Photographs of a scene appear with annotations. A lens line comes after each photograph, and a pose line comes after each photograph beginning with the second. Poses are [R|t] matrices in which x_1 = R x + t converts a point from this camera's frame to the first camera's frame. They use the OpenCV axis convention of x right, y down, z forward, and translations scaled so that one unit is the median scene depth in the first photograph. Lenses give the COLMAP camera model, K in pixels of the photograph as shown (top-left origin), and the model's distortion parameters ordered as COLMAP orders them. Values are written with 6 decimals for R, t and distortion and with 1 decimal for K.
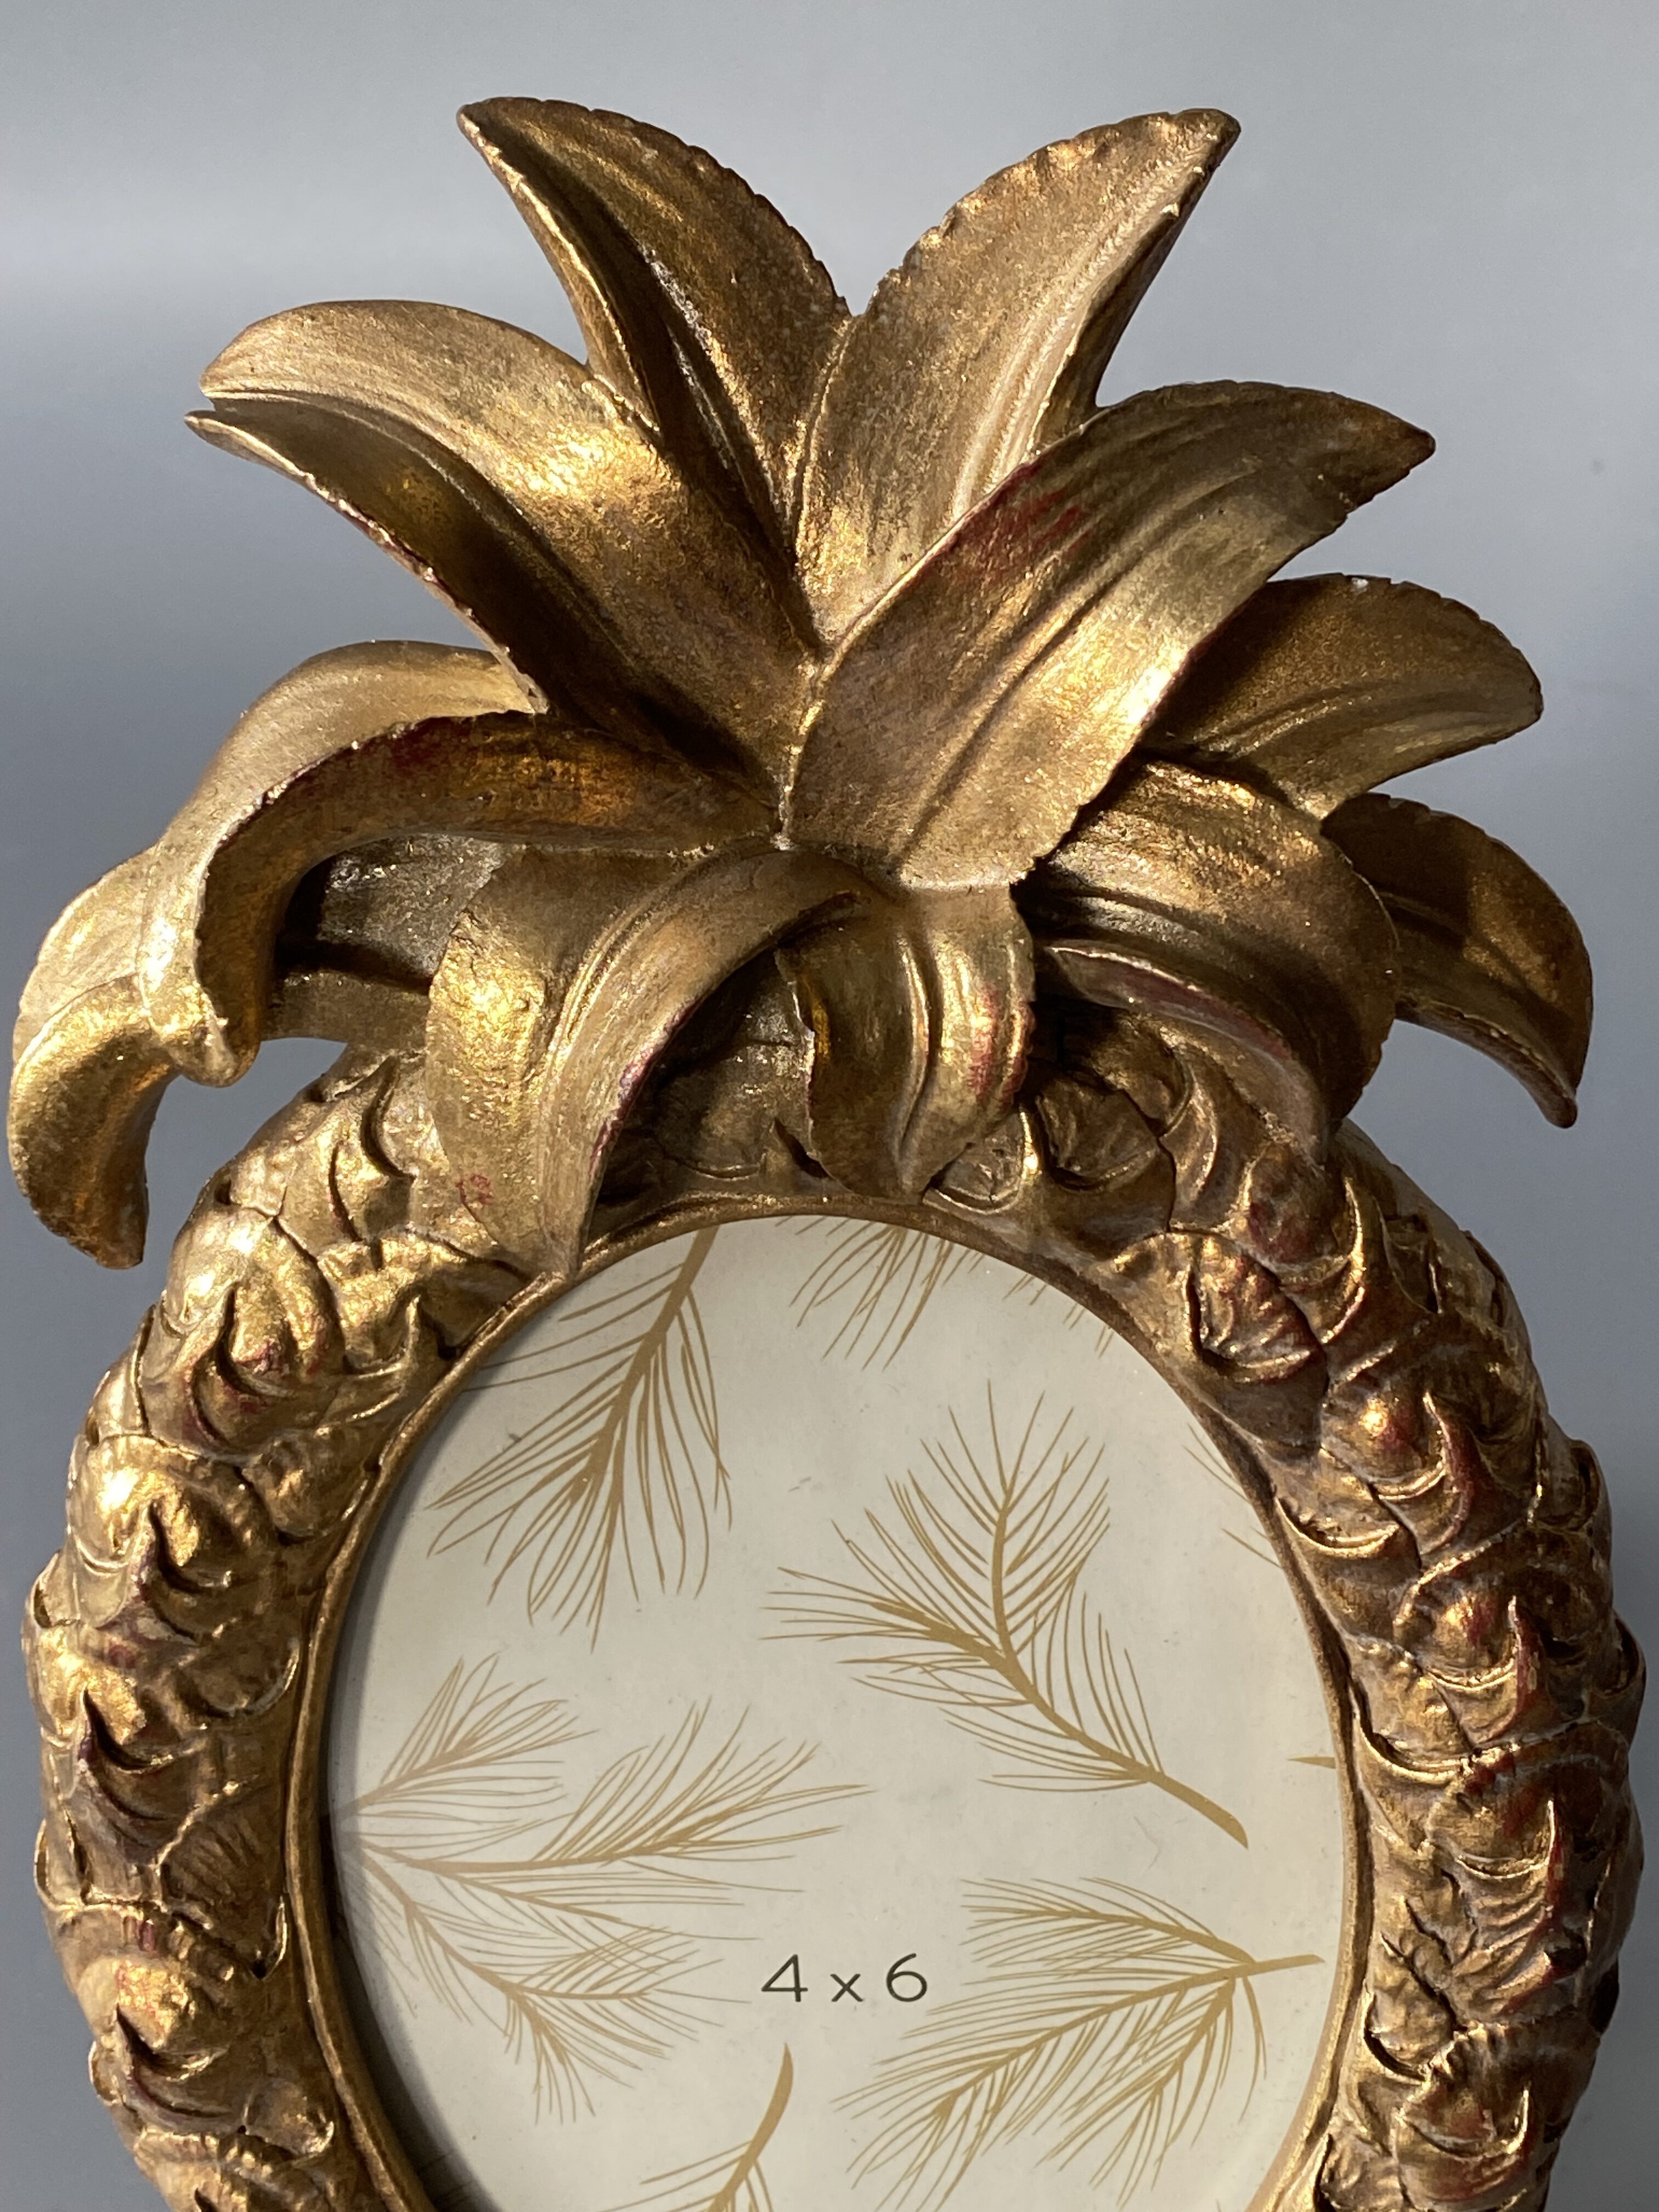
lens RADIAL K [[3387.1, 0, 831.8], [0, 3387.1, 1155.9], [0, 0, 1]] dist [0.124022, 0.000000]
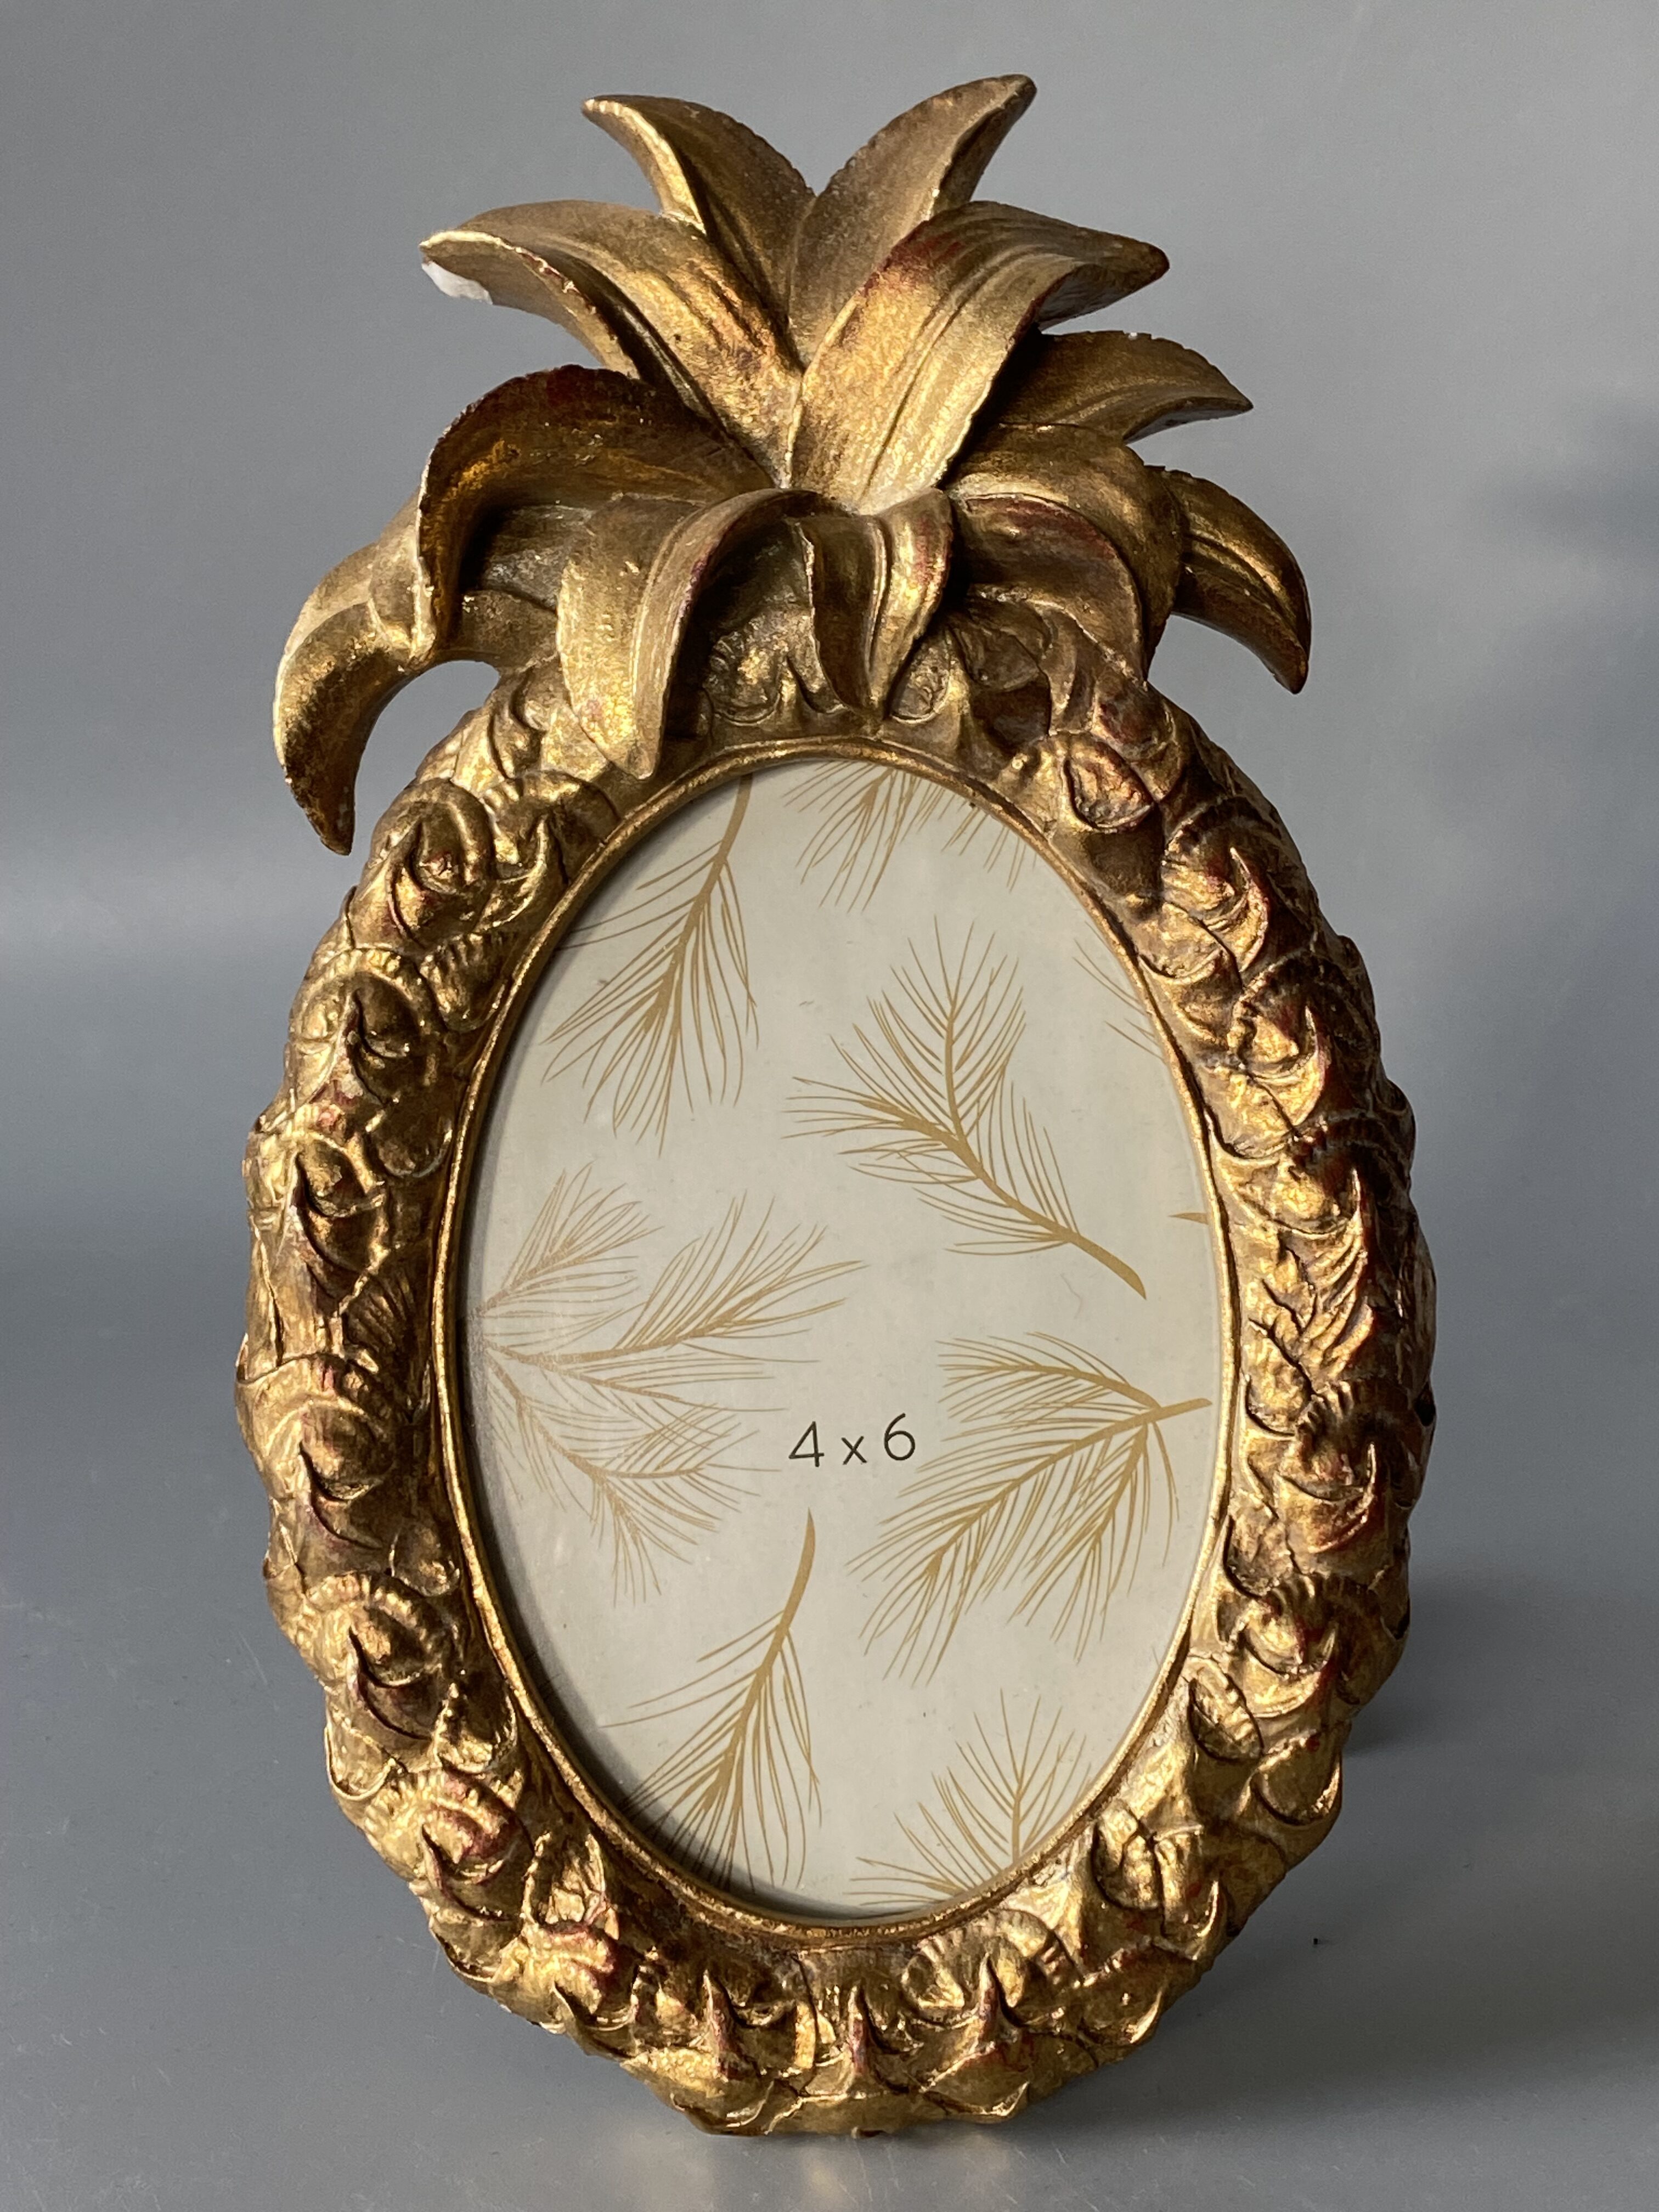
lens RADIAL K [[3387.1, 0, 790.6], [0, 3387.1, 1108.1], [0, 0, 1]] dist [0.124022, 0.000000]
pose [[0.998643, -0.027900, 0.043984, -0.077735], [0.045908, 0.870402, -0.490197, 0.810074], [-0.024607, 0.491550, 0.870501, -0.207934]]
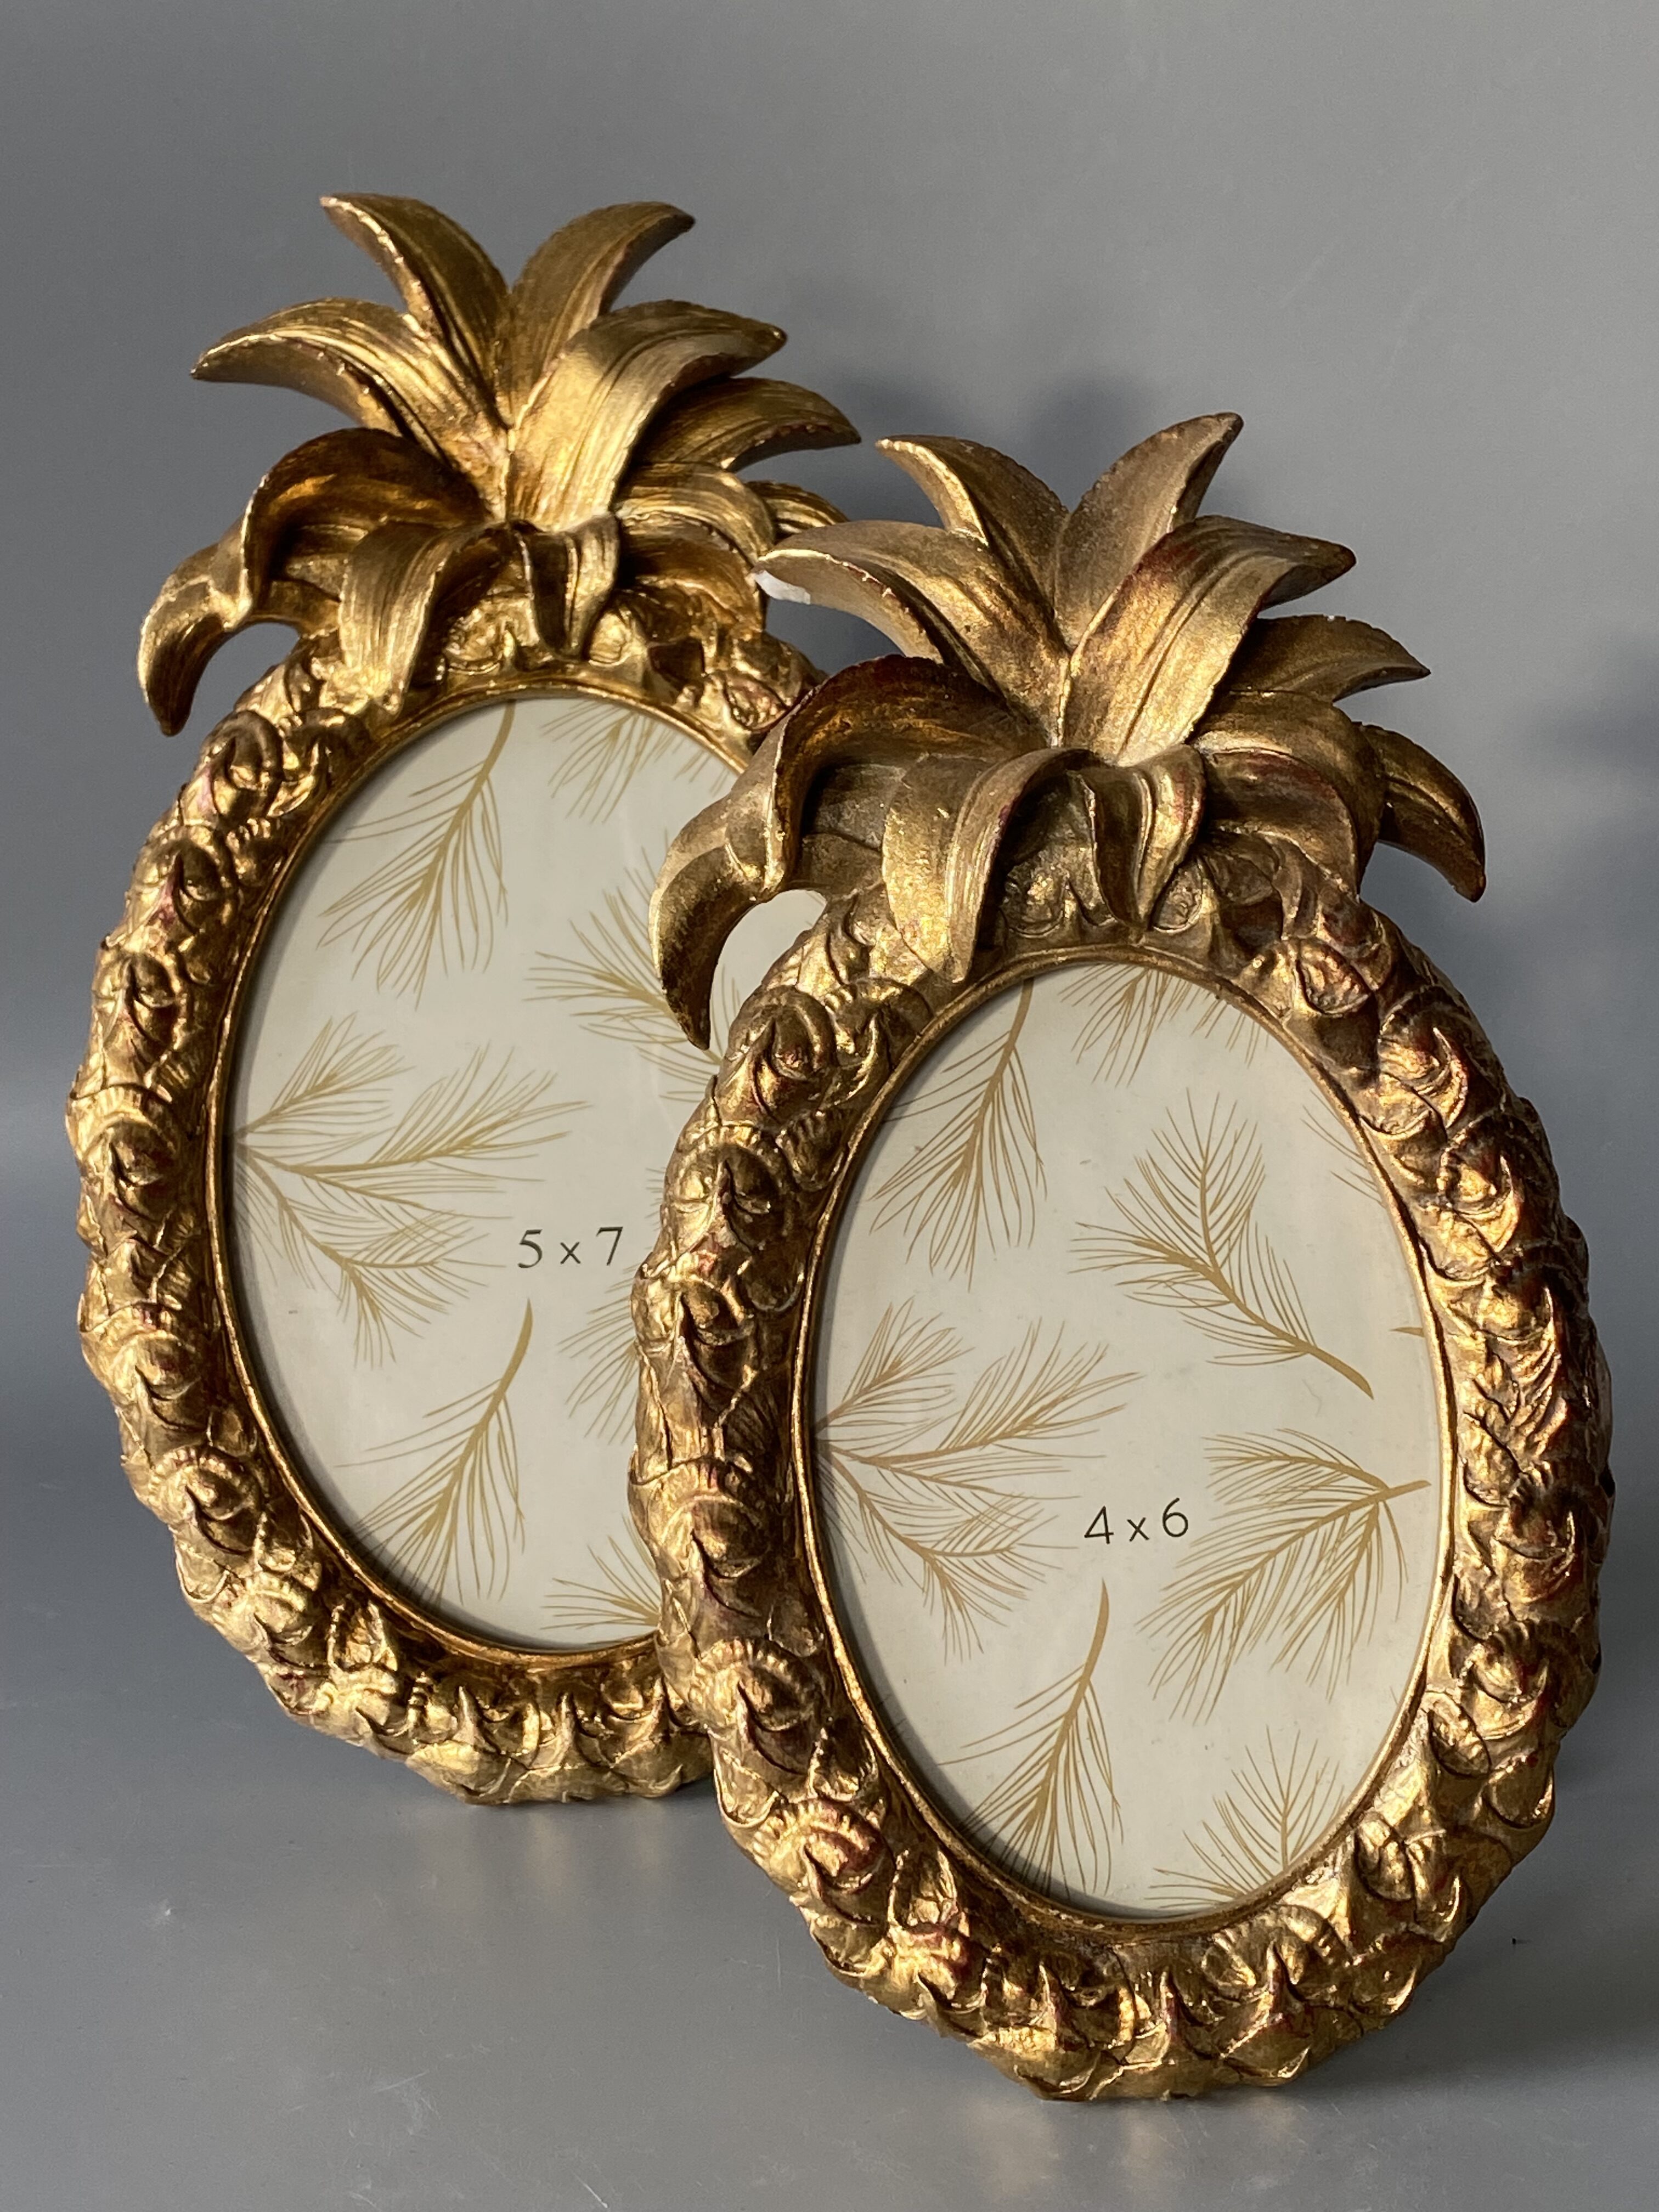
lens RADIAL K [[3387.1, 0, 768.2], [0, 3387.1, 1099.3], [0, 0, 1]] dist [0.124022, 0.000000]
pose [[0.995928, -0.047617, 0.076553, -0.294833], [0.081498, 0.838585, -0.538640, 0.966727], [-0.038548, 0.542685, 0.839051, -0.454821]]
